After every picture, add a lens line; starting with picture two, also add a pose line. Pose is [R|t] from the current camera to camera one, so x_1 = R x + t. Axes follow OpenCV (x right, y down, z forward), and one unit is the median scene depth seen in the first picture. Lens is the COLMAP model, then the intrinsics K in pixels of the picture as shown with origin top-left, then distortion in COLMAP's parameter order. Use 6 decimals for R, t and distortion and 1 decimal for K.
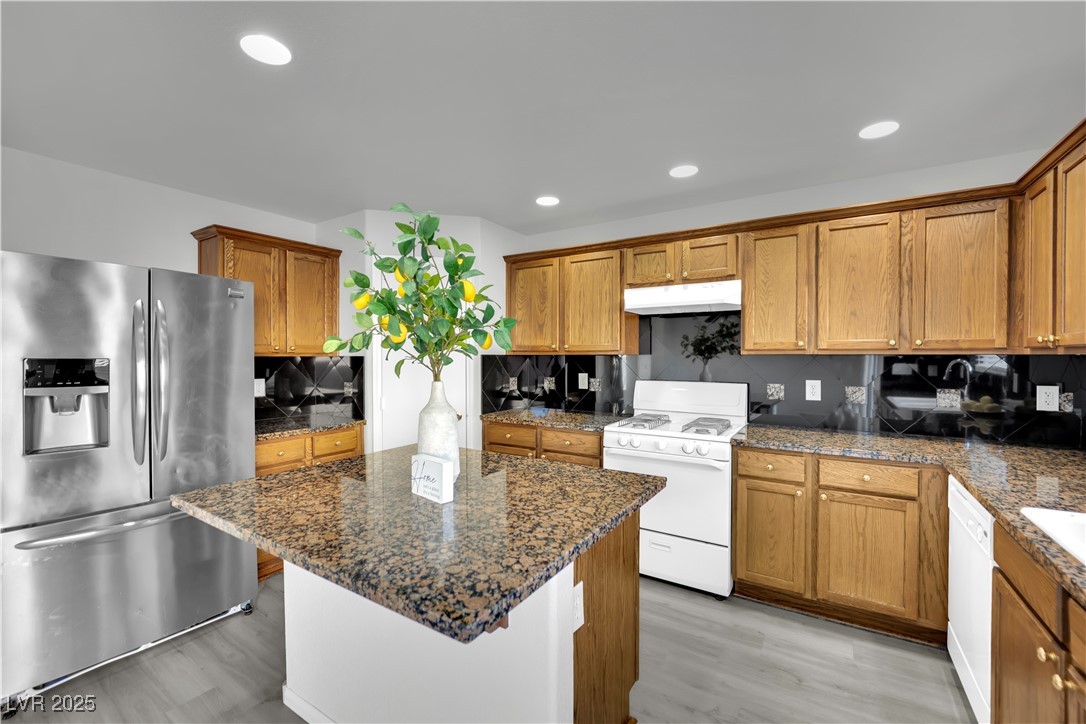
lens RADIAL K [[447.0, 0, 543.0], [0, 447.0, 362.0], [0, 0, 1]] dist [0.001212, 0.000145]
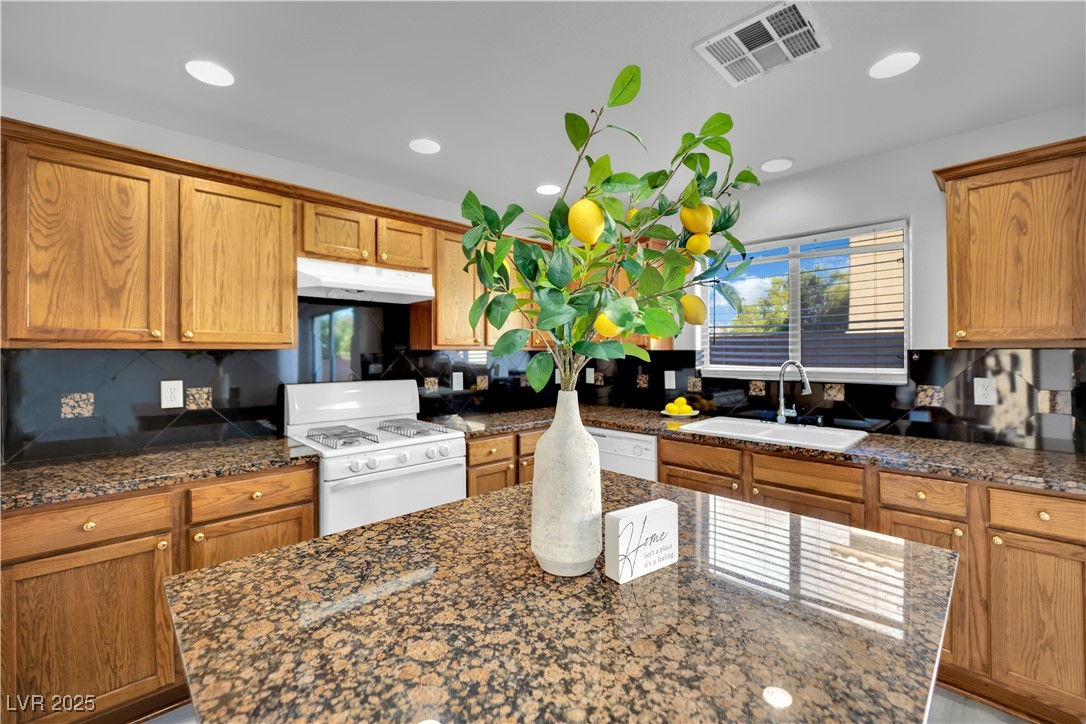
lens RADIAL K [[451.1, 0, 544.3], [0, 451.1, 349.7], [0, 0, 1]] dist [-0.001821, -0.000315]
pose [[0.247468, 0.003470, 0.968890, -0.470312], [0.016684, 0.999830, -0.007842, -0.003685], [-0.968752, 0.018106, 0.247368, 0.507326]]
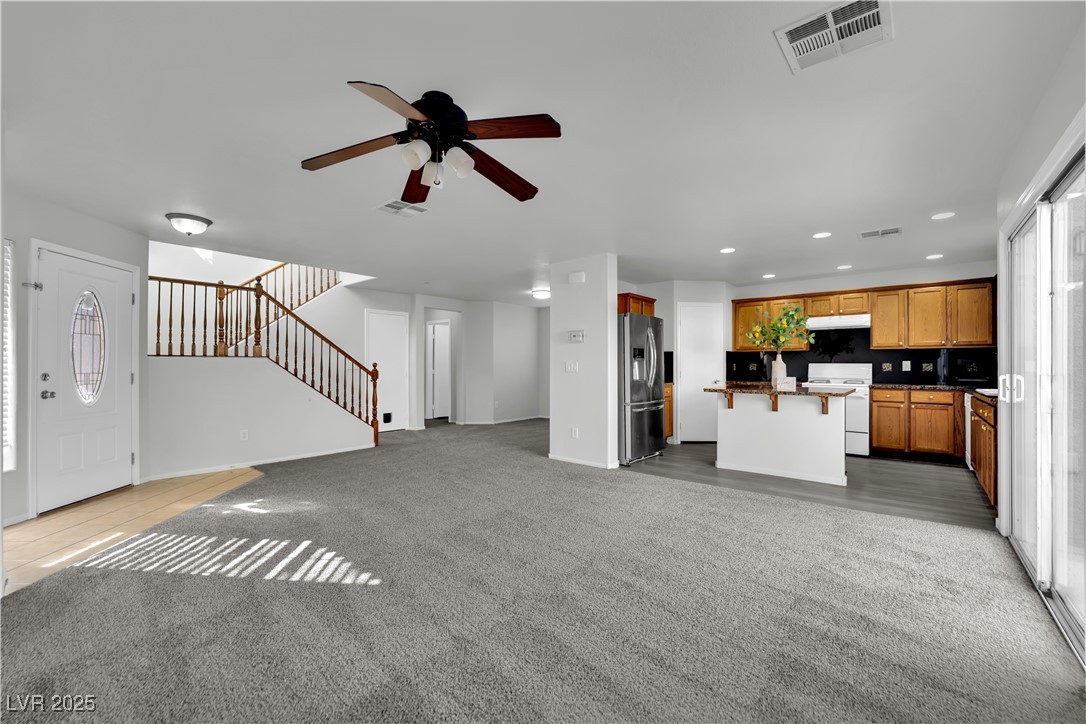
lens RADIAL K [[474.4, 0, 543.0], [0, 474.4, 362.0], [0, 0, 1]] dist [-0.002710, -0.000493]
pose [[0.995420, -0.002550, -0.095569, -0.905691], [0.000704, 0.999813, -0.019346, 0.089815], [0.095601, 0.019190, 0.995235, -1.412630]]
